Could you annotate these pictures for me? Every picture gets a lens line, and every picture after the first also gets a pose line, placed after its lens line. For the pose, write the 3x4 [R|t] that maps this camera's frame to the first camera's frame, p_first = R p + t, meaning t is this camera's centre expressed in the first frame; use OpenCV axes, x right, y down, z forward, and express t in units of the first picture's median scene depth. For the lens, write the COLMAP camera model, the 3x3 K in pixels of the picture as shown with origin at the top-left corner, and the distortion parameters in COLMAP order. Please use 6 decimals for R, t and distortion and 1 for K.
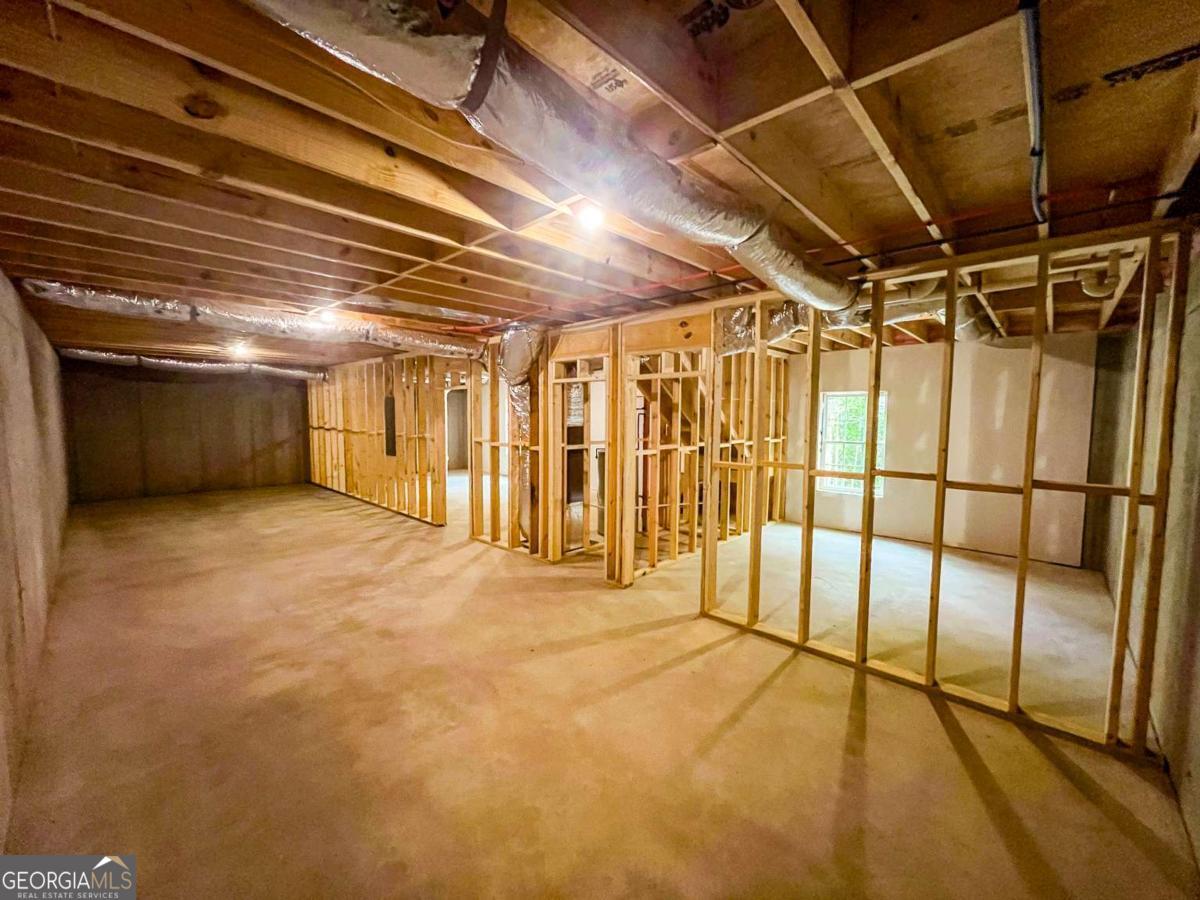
lens RADIAL K [[482.5, 0, 596.9], [0, 482.5, 445.9], [0, 0, 1]] dist [-0.000469, -0.001443]
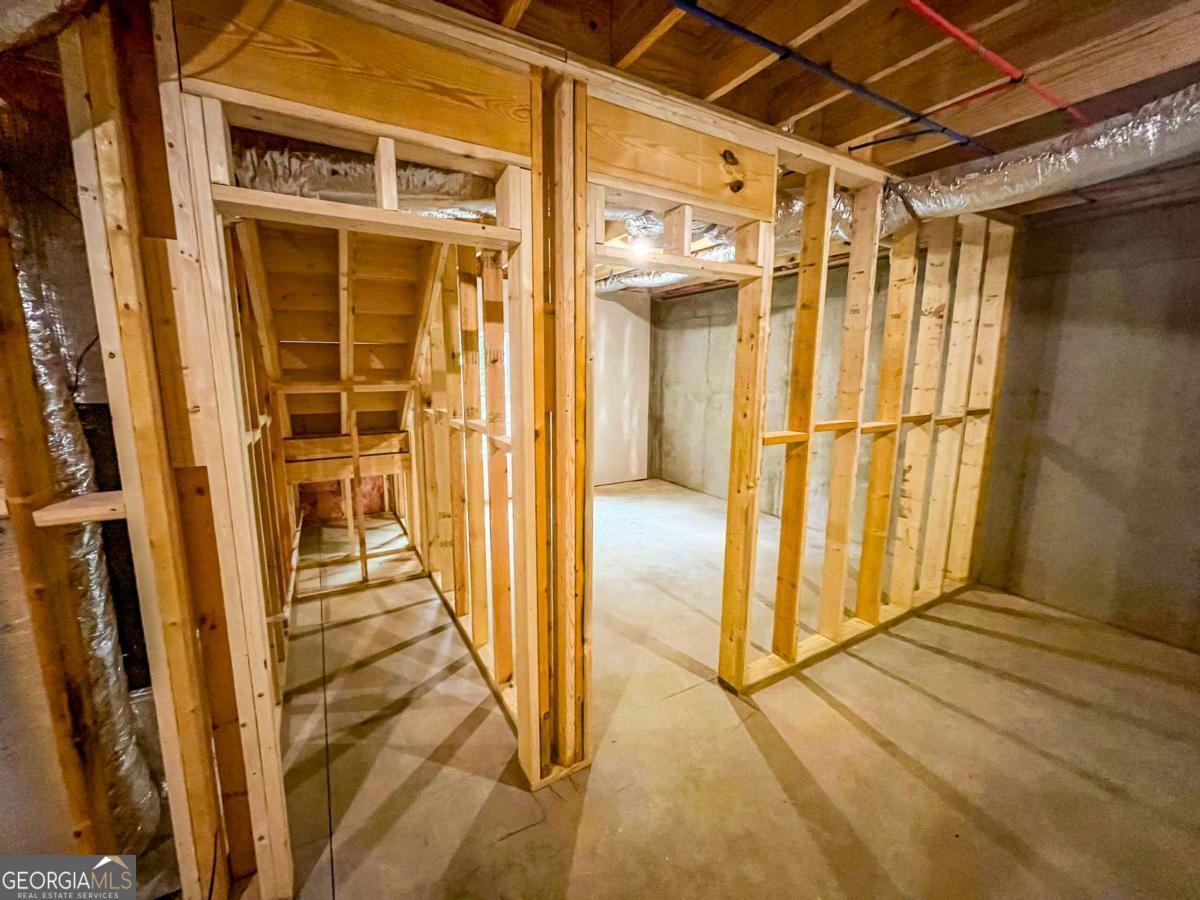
lens RADIAL K [[482.5, 0, 596.9], [0, 482.5, 445.9], [0, 0, 1]] dist [-0.000469, -0.001443]
pose [[0.275627, -0.160838, 0.947713, -0.347911], [0.061064, 0.986841, 0.149719, -0.053013], [-0.959323, 0.016604, 0.281822, 0.998129]]
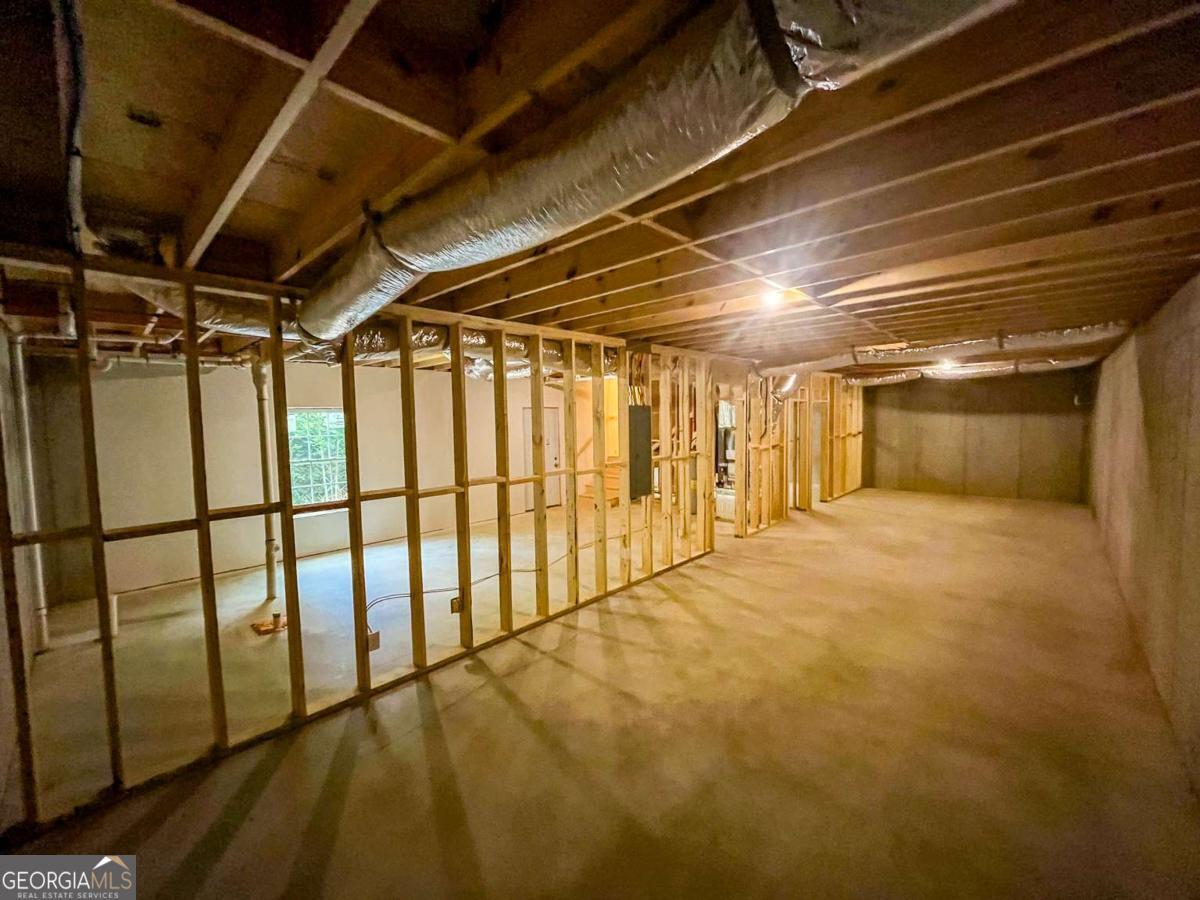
lens RADIAL K [[482.5, 0, 596.9], [0, 482.5, 445.9], [0, 0, 1]] dist [-0.000469, -0.001443]
pose [[0.016841, -0.075946, 0.996970, -2.200481], [0.094759, 0.992744, 0.074024, -0.221199], [-0.995358, 0.093225, 0.023916, 2.060890]]
